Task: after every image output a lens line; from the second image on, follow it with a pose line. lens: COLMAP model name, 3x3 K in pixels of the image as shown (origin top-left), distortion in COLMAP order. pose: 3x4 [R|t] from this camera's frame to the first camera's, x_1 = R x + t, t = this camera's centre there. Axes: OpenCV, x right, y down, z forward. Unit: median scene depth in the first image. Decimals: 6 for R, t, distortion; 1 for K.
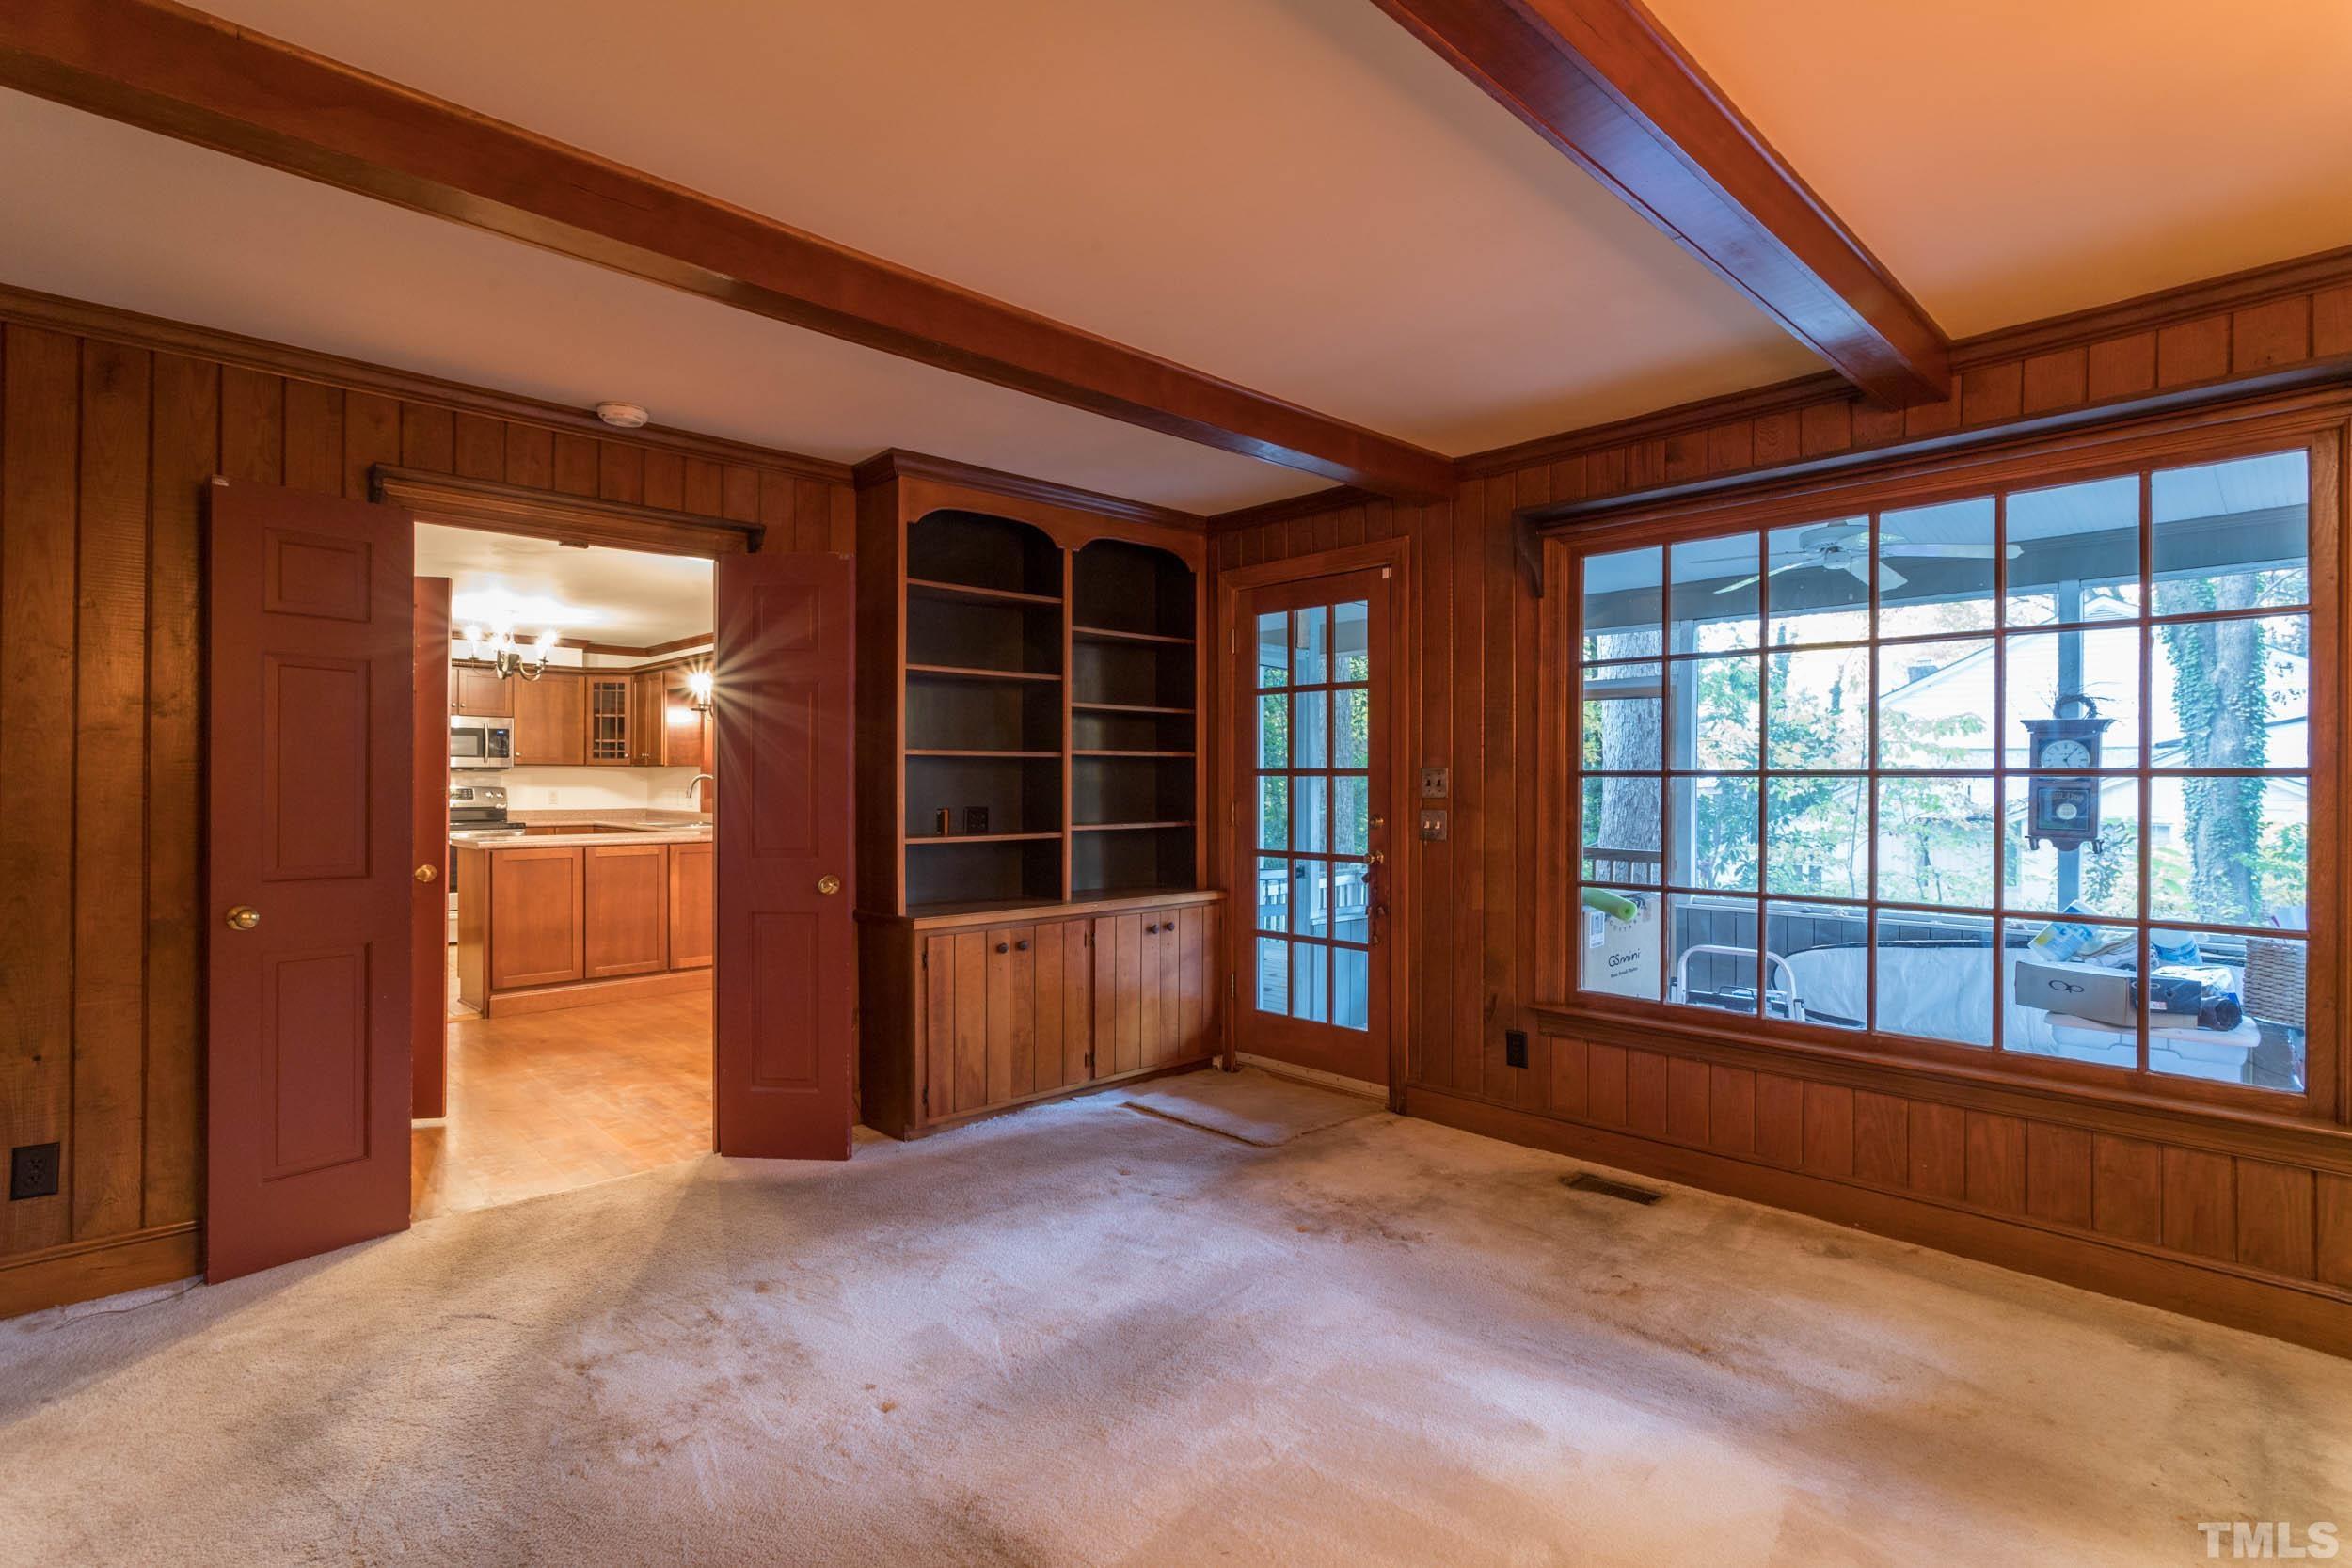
lens RADIAL K [[1116.6, 0, 1176.0], [0, 1116.6, 784.0], [0, 0, 1]] dist [-0.000989, -0.000077]
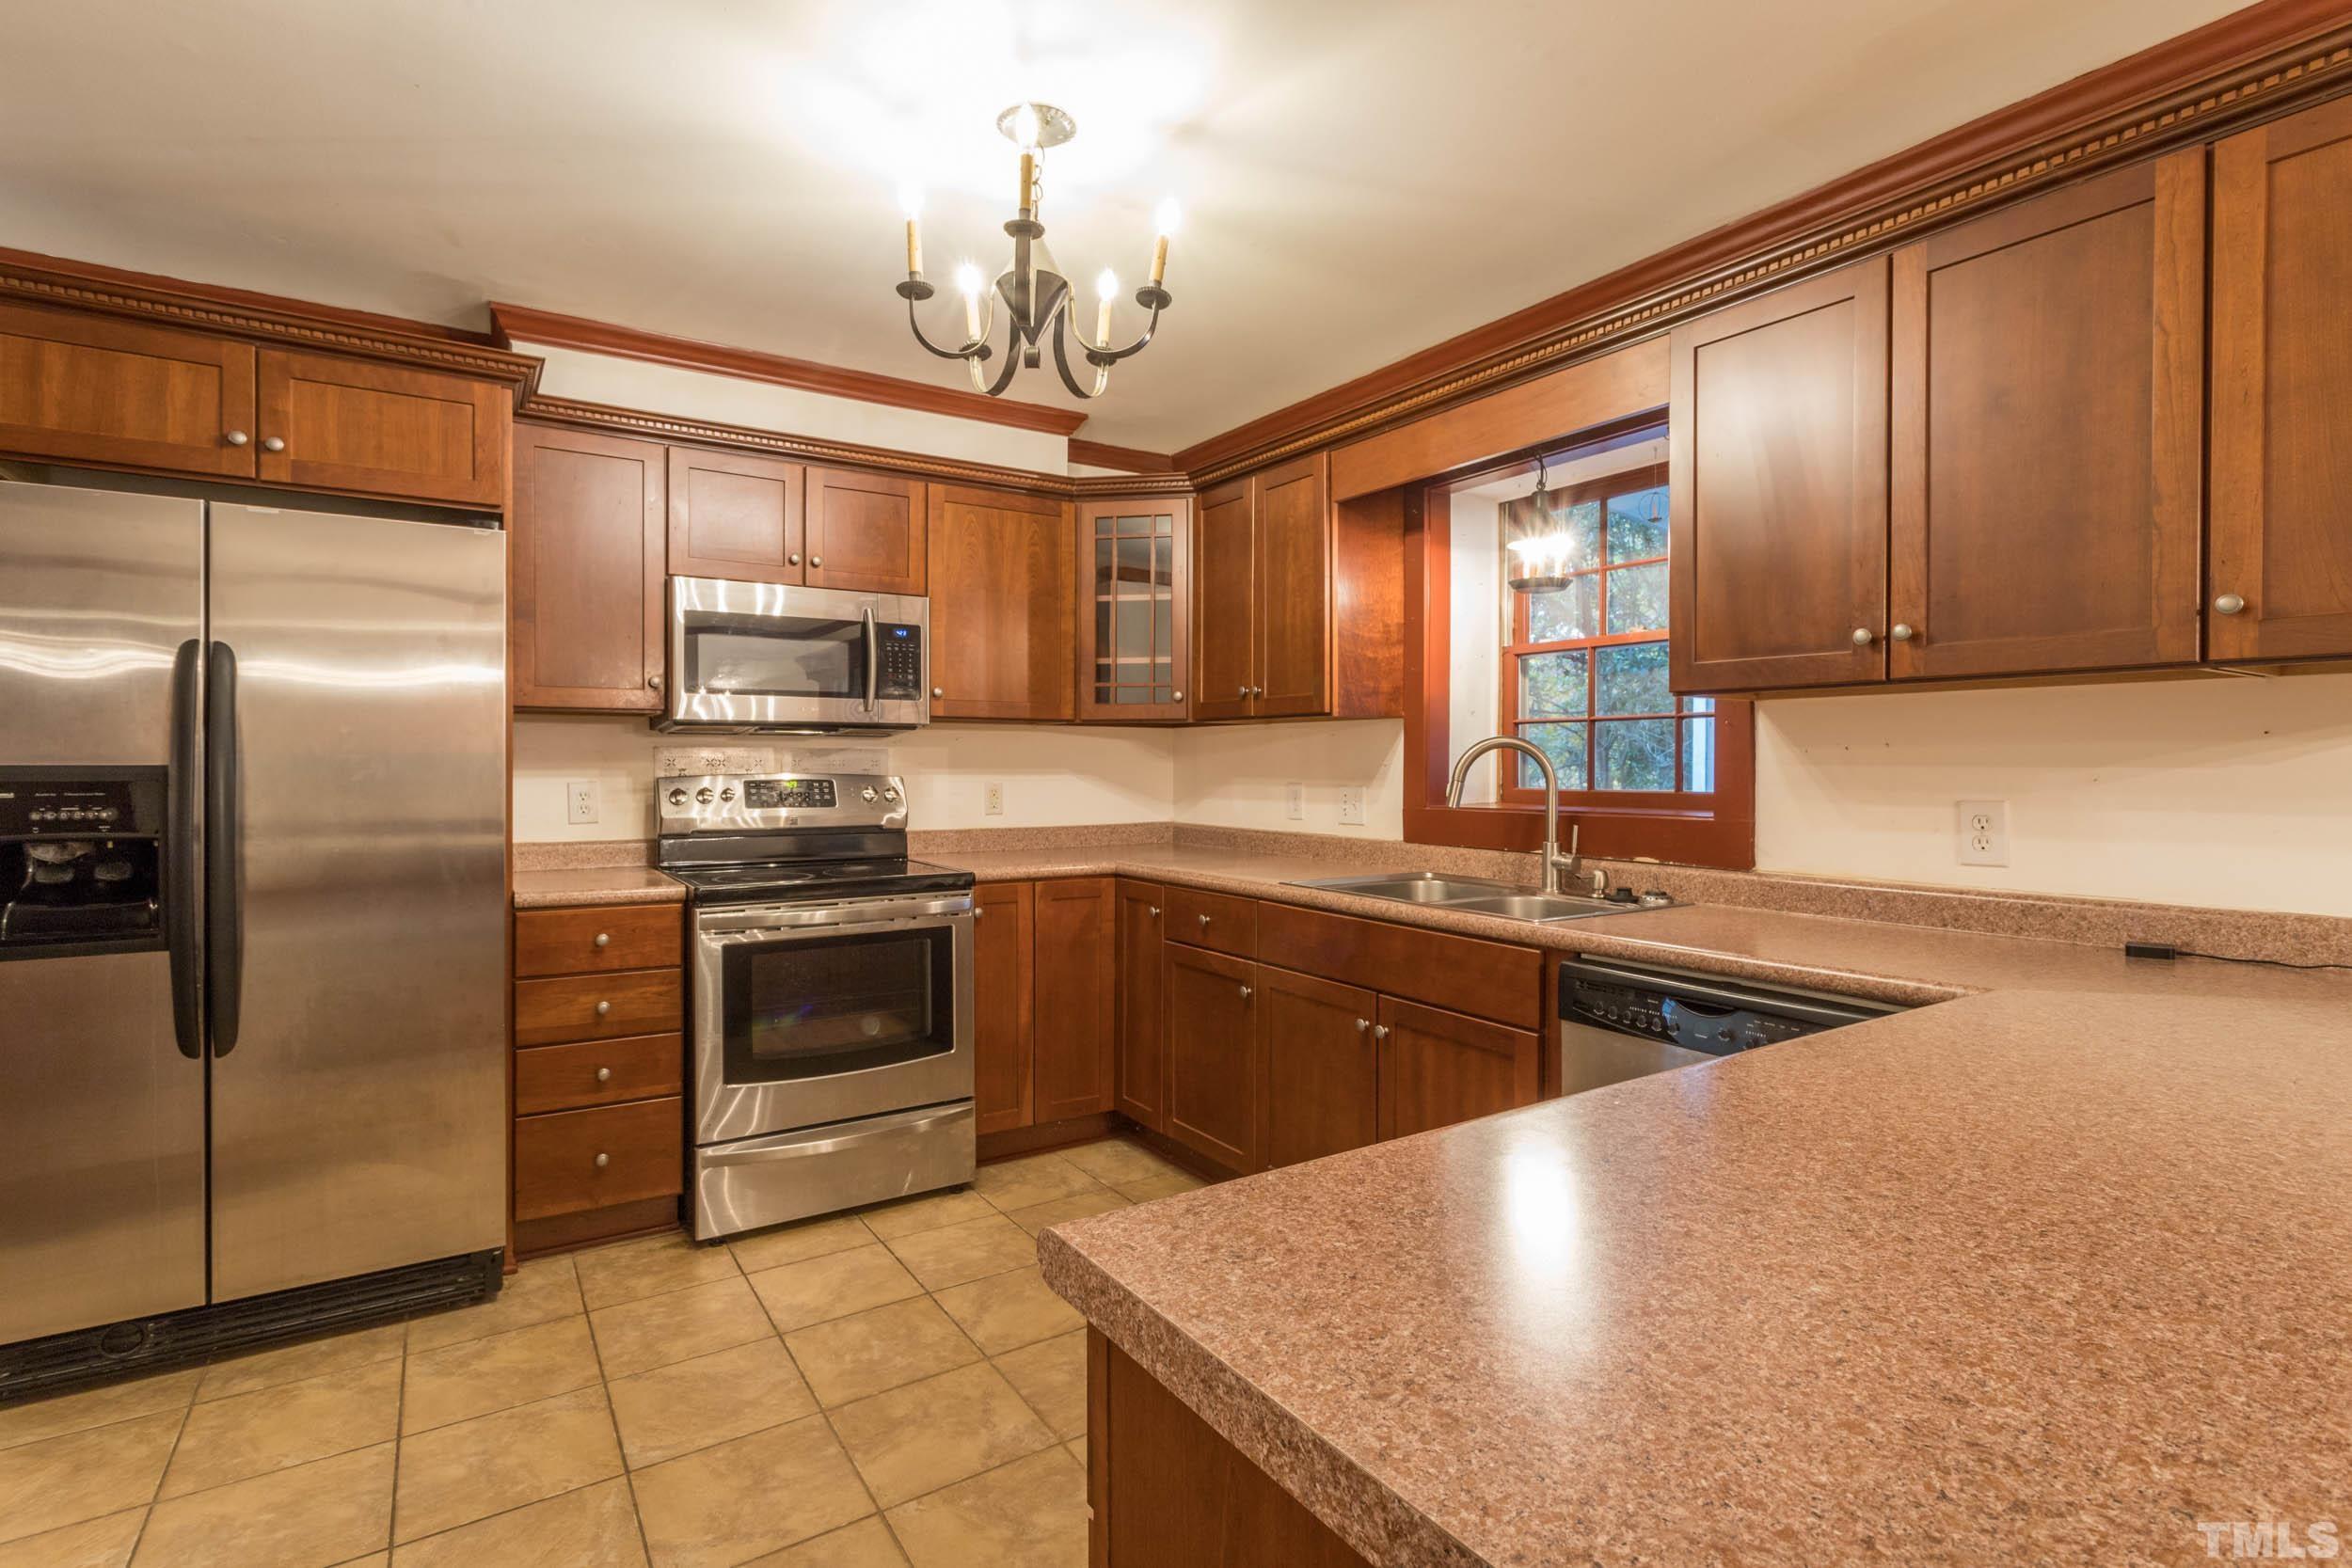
lens RADIAL K [[1125.8, 0, 1218.1], [0, 1125.8, 773.9], [0, 0, 1]] dist [-0.000909, 0.000875]
pose [[0.987047, -0.001524, -0.160426, -1.123772], [0.002707, 0.999971, 0.007154, -0.001406], [0.160410, -0.007496, 0.987022, 1.636584]]
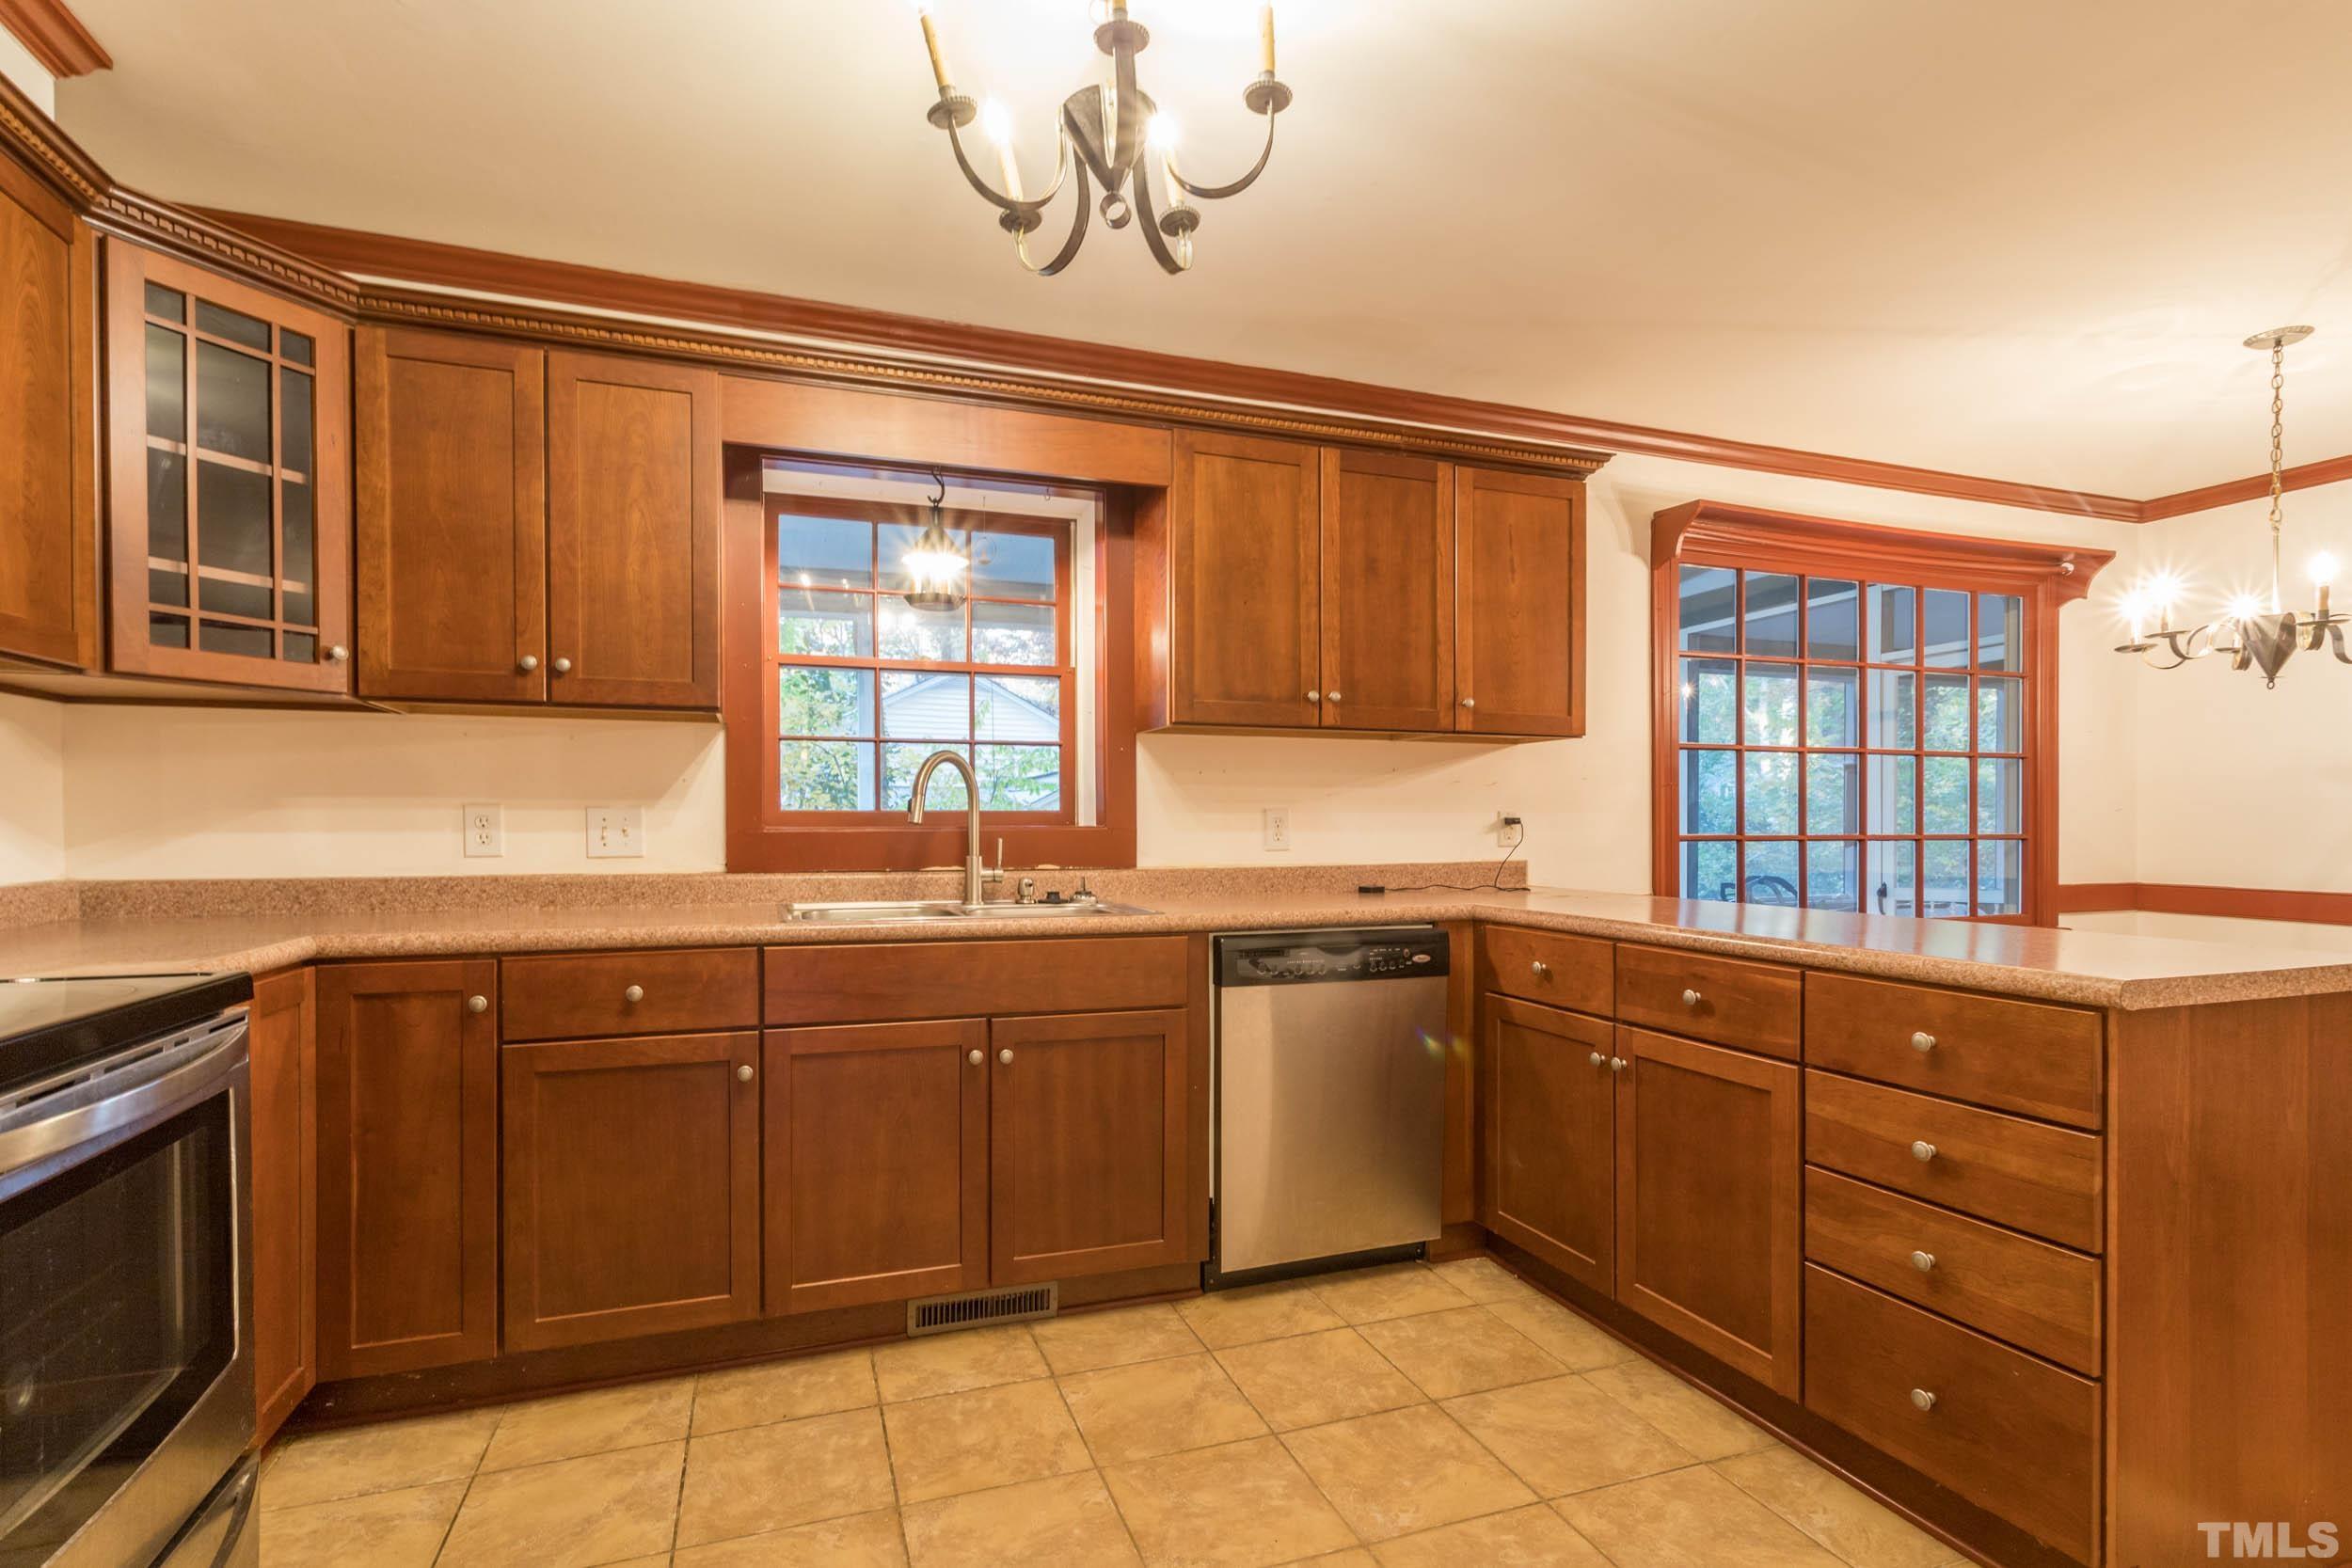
lens RADIAL K [[1139.4, 0, 1174.1], [0, 1139.4, 832.0], [0, 0, 1]] dist [0.001101, 0.001296]
pose [[0.403325, -0.011548, 0.914984, -1.749127], [0.003867, 0.999933, 0.010916, 0.028454], [-0.915048, -0.000865, 0.403343, 2.011017]]
